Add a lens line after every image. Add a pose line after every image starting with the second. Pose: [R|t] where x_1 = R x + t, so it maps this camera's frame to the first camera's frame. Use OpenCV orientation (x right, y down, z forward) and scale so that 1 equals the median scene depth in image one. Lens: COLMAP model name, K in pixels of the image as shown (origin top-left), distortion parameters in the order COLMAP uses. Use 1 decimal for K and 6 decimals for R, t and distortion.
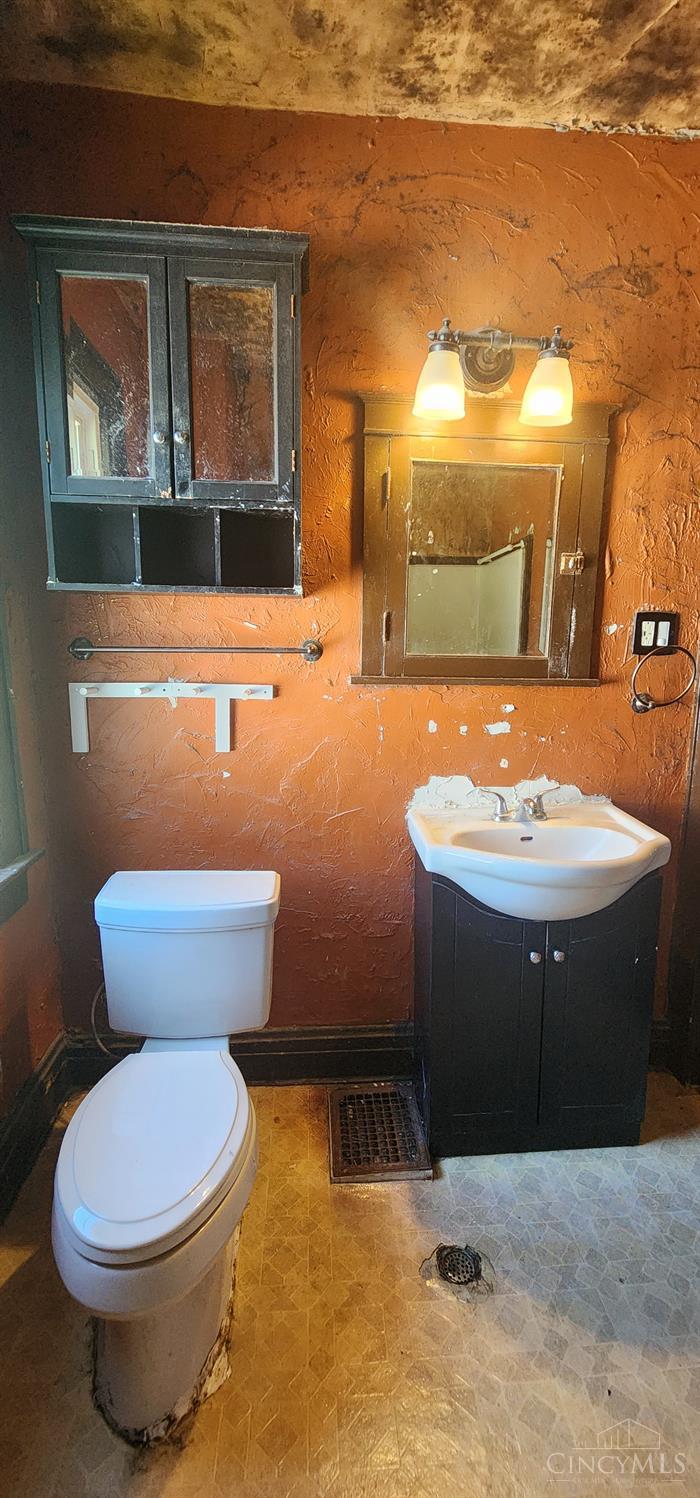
lens RADIAL K [[615.6, 0, 350.7], [0, 615.6, 749.1], [0, 0, 1]] dist [-0.000997, 0.000779]
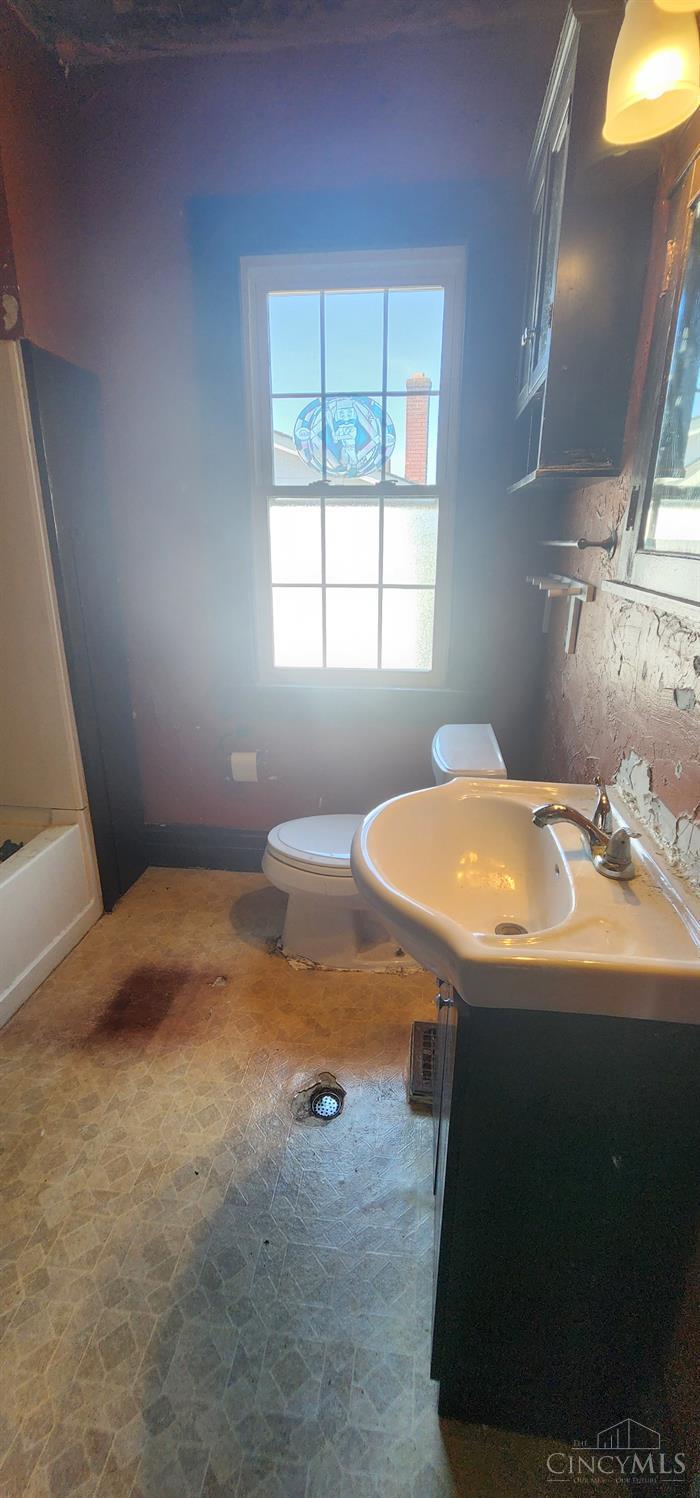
lens RADIAL K [[615.6, 0, 358.5], [0, 615.6, 748.6], [0, 0, 1]] dist [-0.000997, 0.000779]
pose [[-0.188981, 0.305919, -0.933113, 1.157499], [-0.165005, 0.926832, 0.337278, -0.181759], [0.968018, 0.217708, -0.124675, 1.195395]]
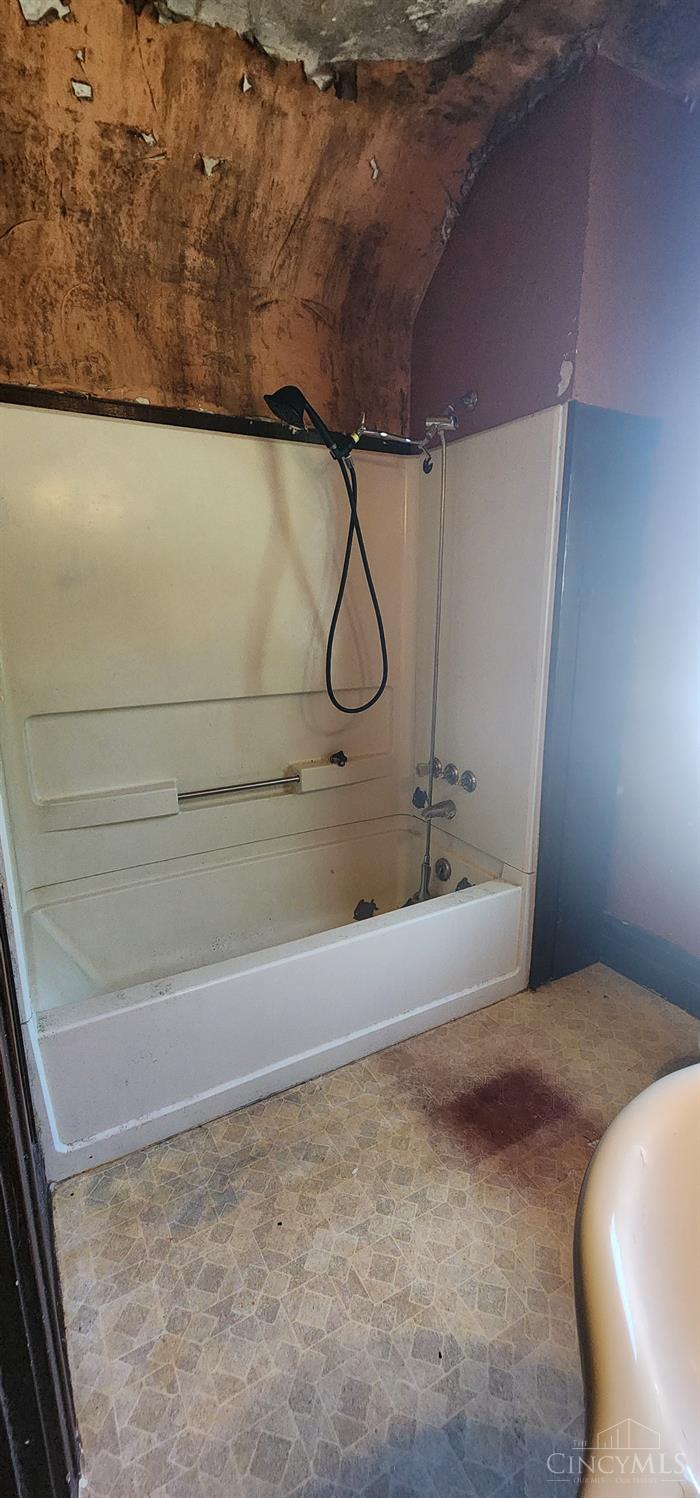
lens RADIAL K [[615.6, 0, 350.3], [0, 615.6, 748.7], [0, 0, 1]] dist [-0.000997, 0.000779]
pose [[-0.903912, 0.098814, -0.416148, 0.807077], [-0.066105, 0.928982, 0.364173, -0.189120], [0.422579, 0.356690, -0.833186, 1.320750]]
